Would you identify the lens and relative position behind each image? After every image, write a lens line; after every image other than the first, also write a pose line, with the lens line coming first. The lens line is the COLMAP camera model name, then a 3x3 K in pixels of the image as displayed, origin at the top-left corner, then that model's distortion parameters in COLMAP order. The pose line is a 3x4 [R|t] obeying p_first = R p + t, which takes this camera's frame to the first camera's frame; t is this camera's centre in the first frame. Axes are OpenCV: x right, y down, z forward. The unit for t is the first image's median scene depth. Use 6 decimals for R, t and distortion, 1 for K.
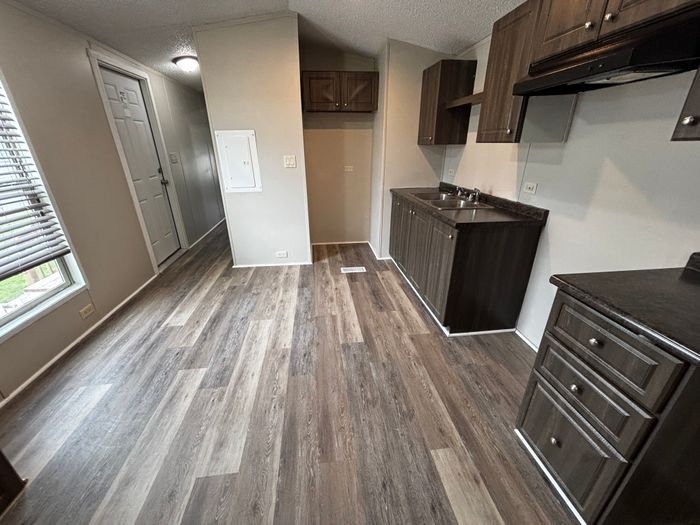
lens RADIAL K [[278.7, 0, 350.0], [0, 278.7, 262.5], [0, 0, 1]] dist [-0.002658, 0.000028]
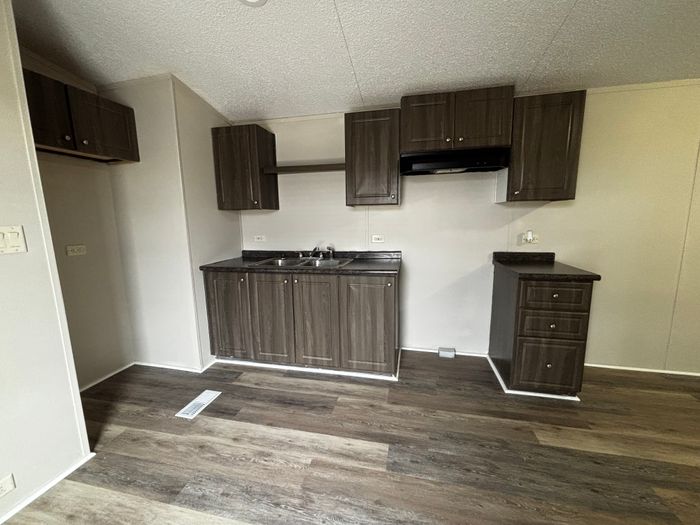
lens RADIAL K [[278.7, 0, 350.0], [0, 278.7, 262.5], [0, 0, 1]] dist [-0.002658, 0.000028]
pose [[0.344543, -0.153931, 0.926065, -0.491205], [0.378913, 0.925343, 0.012836, -0.178969], [-0.858904, 0.346475, 0.377146, 0.509638]]
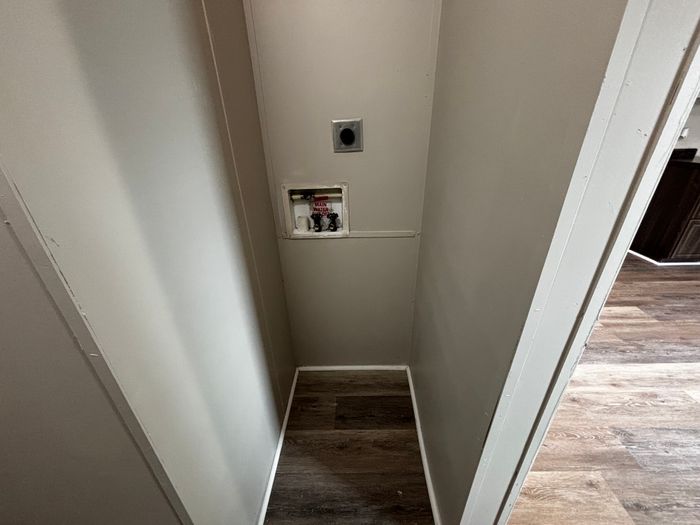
lens RADIAL K [[278.7, 0, 350.0], [0, 278.7, 262.5], [0, 0, 1]] dist [-0.002658, 0.000028]
pose [[0.139134, -0.442021, 0.886149, -0.708474], [0.401902, 0.843046, 0.357418, -0.477043], [-0.905051, 0.306416, 0.294945, 1.261945]]
